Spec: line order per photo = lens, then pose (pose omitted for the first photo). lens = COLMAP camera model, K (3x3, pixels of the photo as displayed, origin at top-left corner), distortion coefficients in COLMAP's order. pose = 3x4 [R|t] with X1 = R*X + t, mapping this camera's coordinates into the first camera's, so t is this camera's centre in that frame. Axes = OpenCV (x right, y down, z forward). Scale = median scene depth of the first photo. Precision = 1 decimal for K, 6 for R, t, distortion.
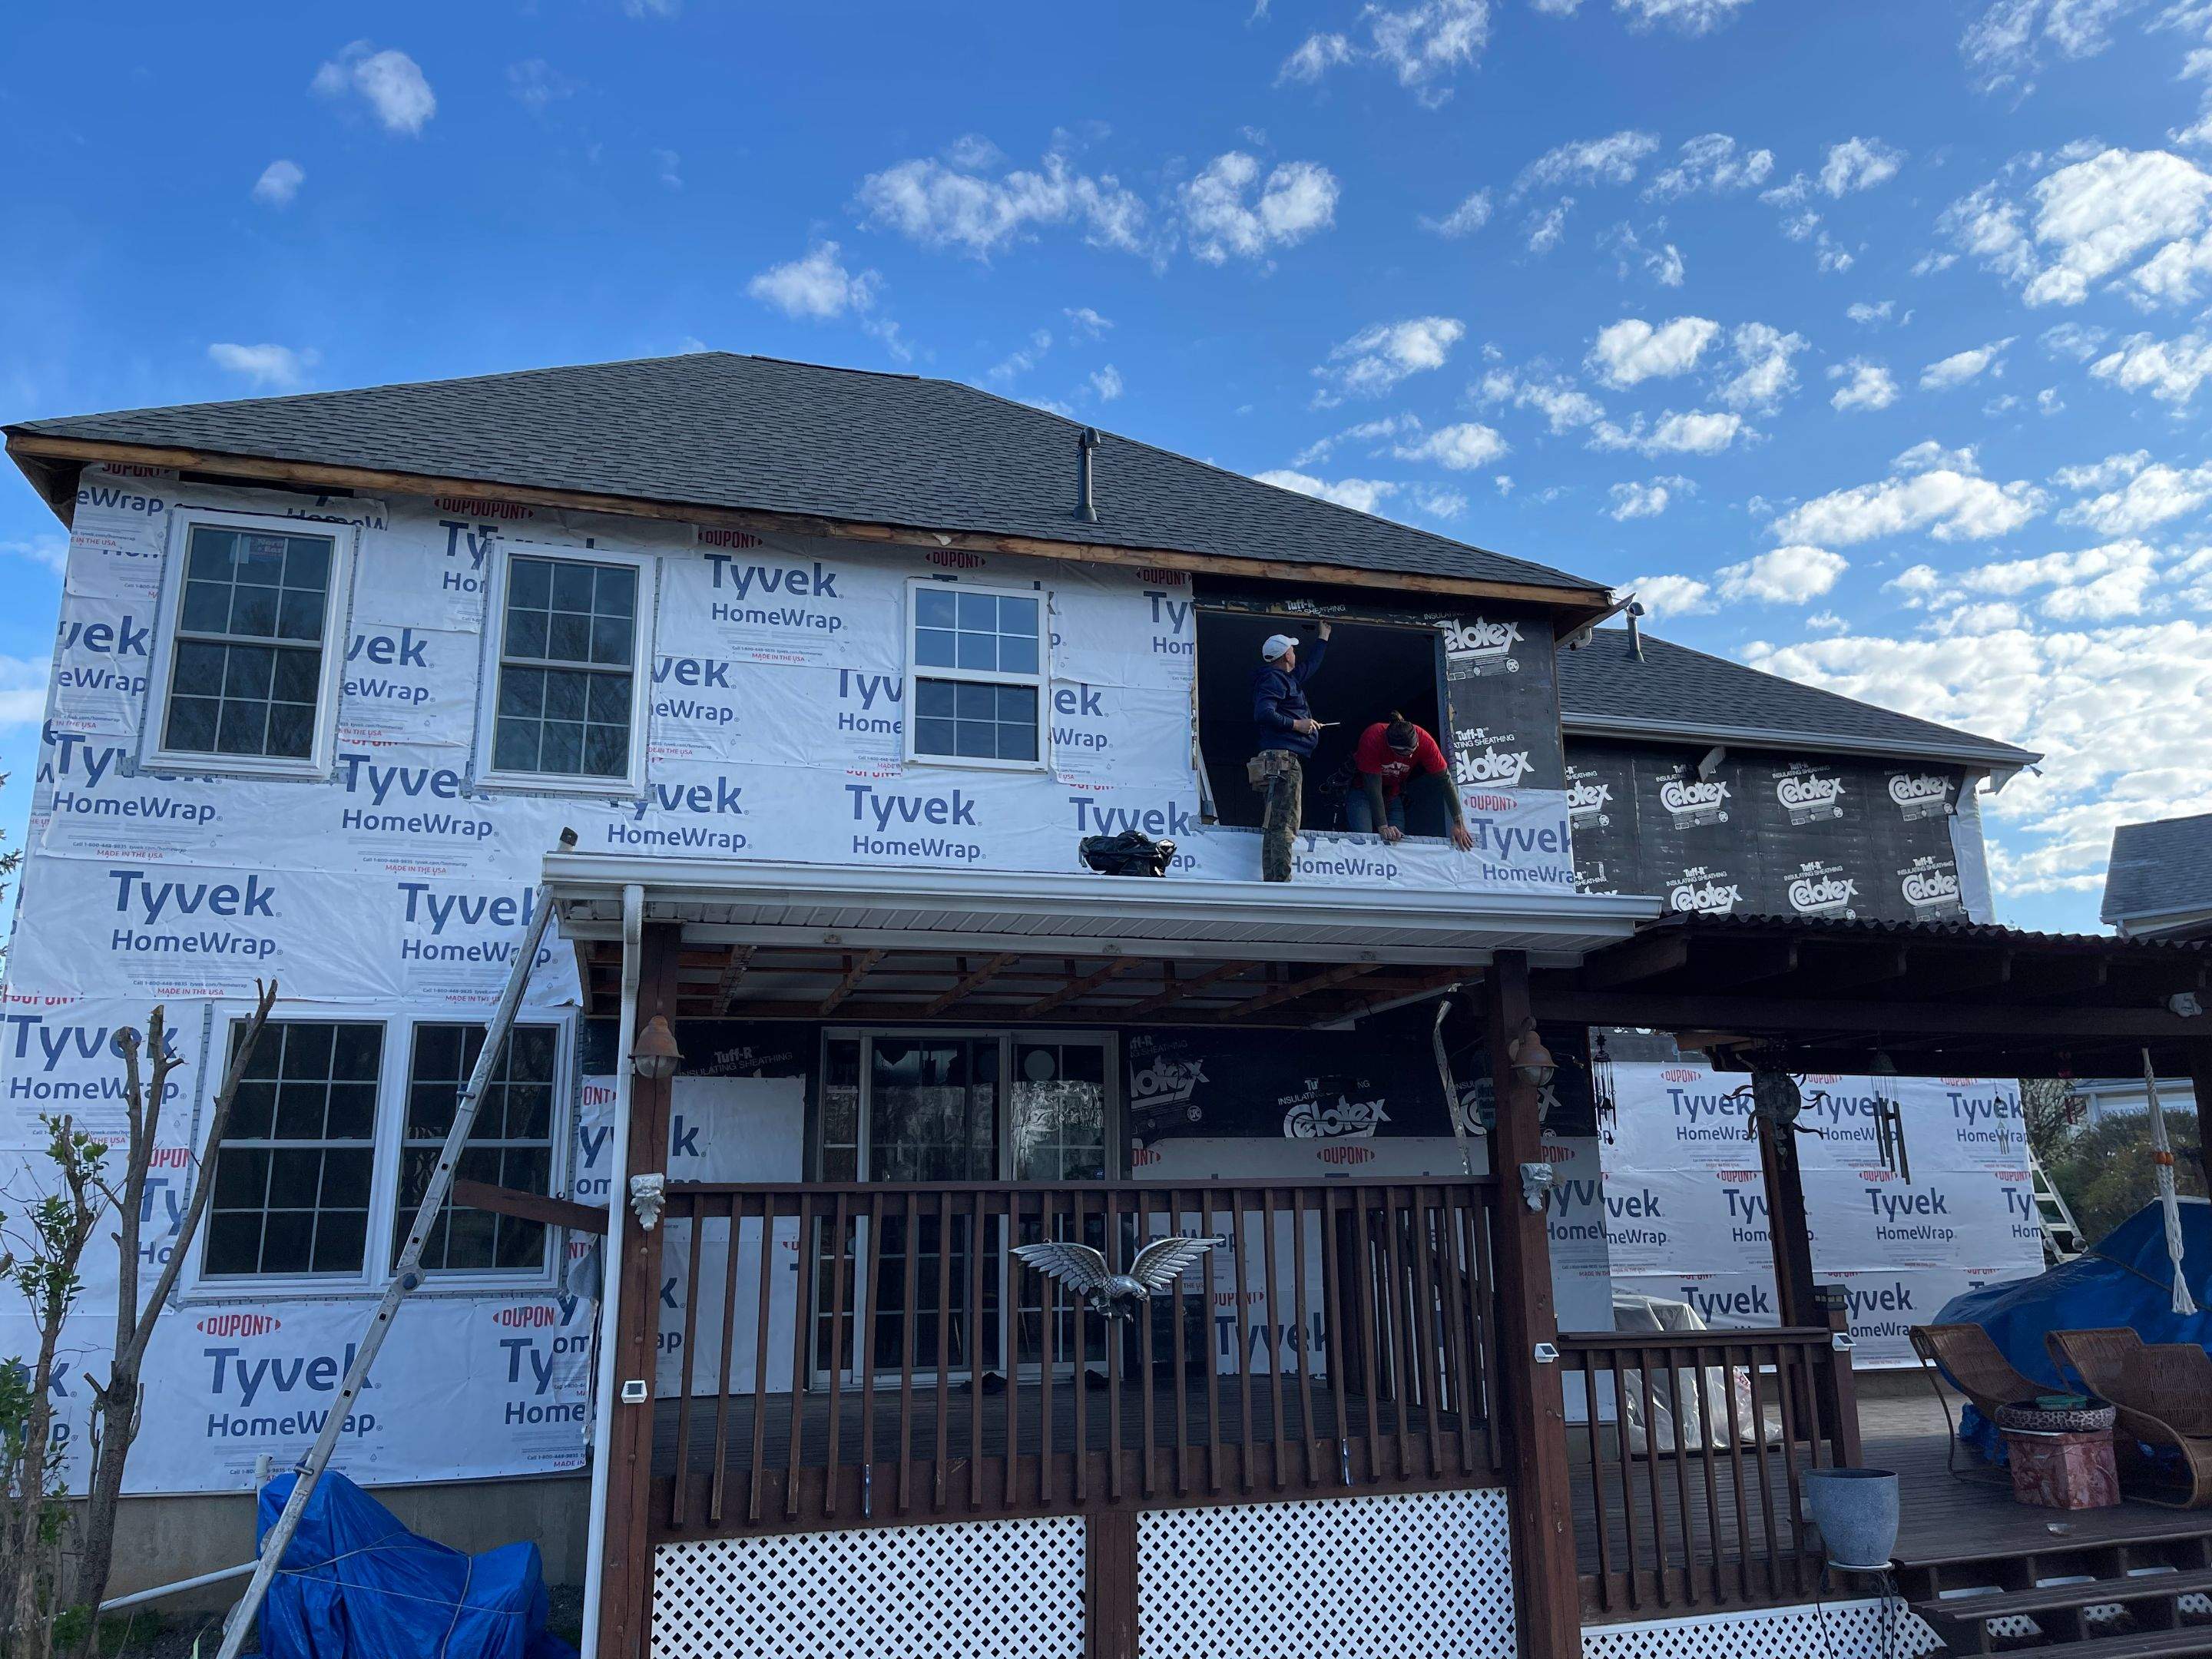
lens RADIAL K [[1727.5, 0, 1306.9], [0, 1727.5, 731.0], [0, 0, 1]] dist [0.013984, -0.031806]
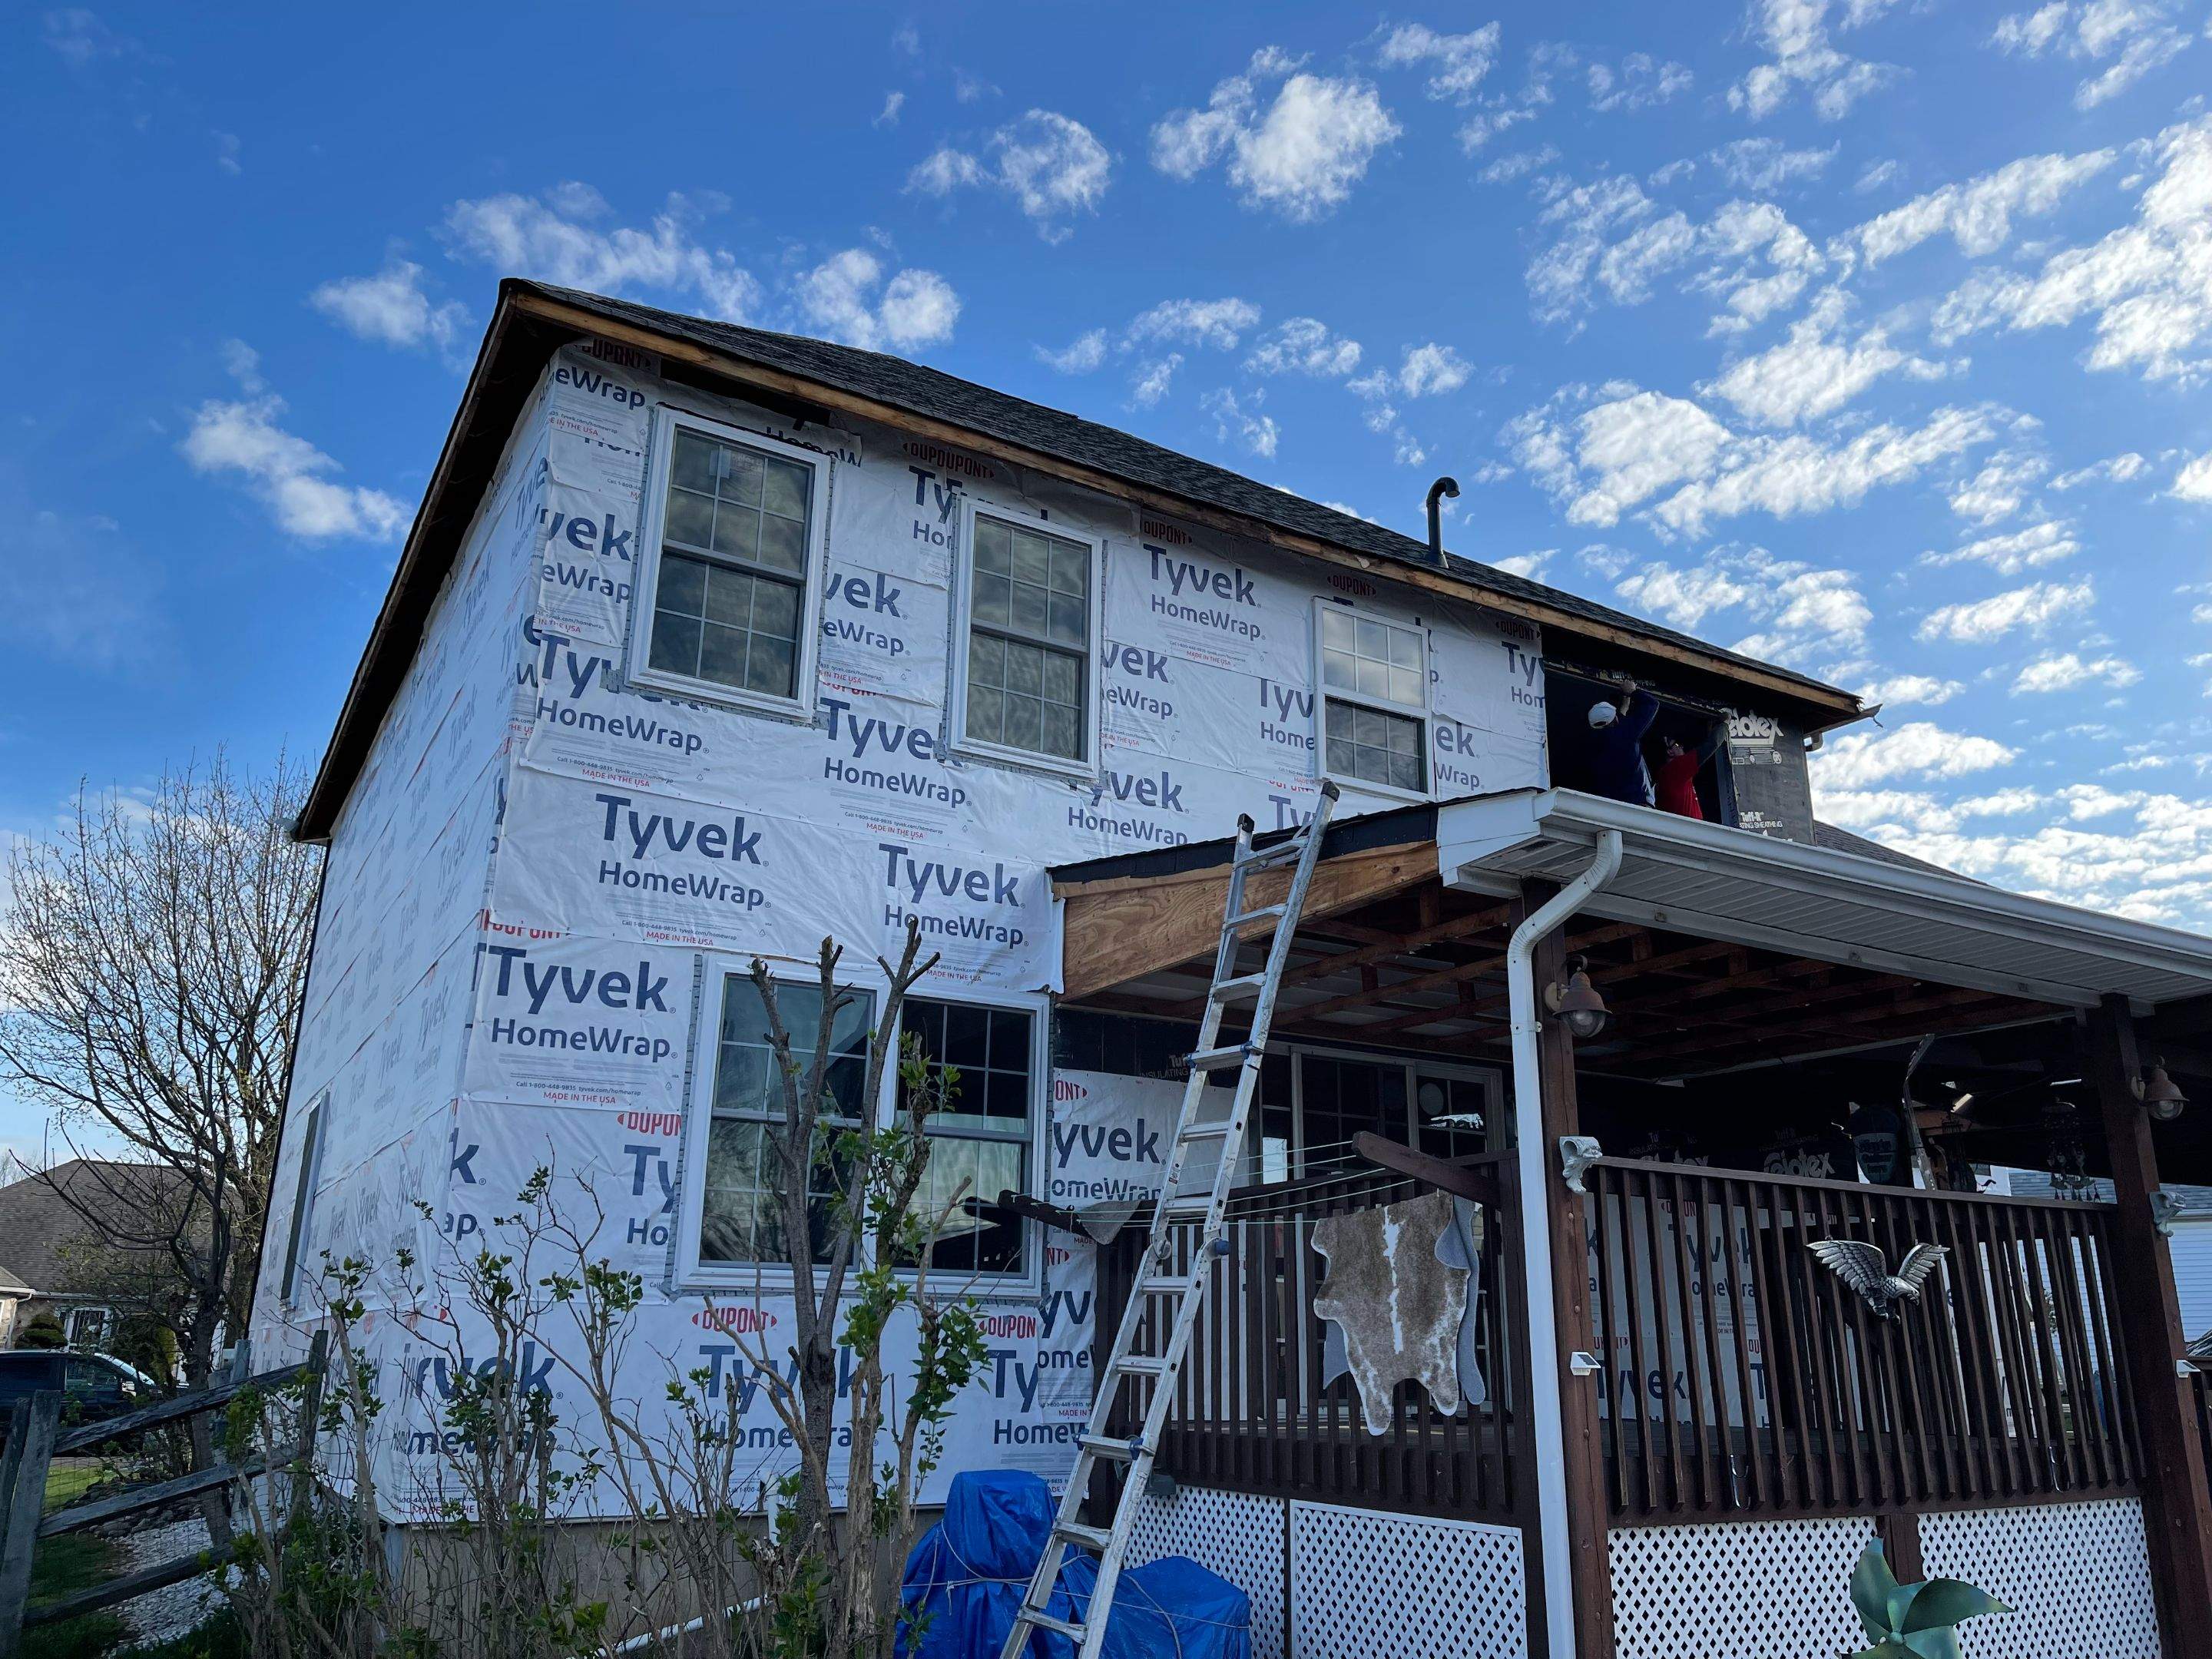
lens RADIAL K [[1727.5, 0, 1229.6], [0, 1727.5, 747.3], [0, 0, 1]] dist [0.013984, -0.031806]
pose [[0.965284, 0.114485, 0.234777, -0.548587], [-0.097813, 0.991861, -0.081509, 0.090677], [-0.242198, 0.055715, 0.968626, 0.060863]]
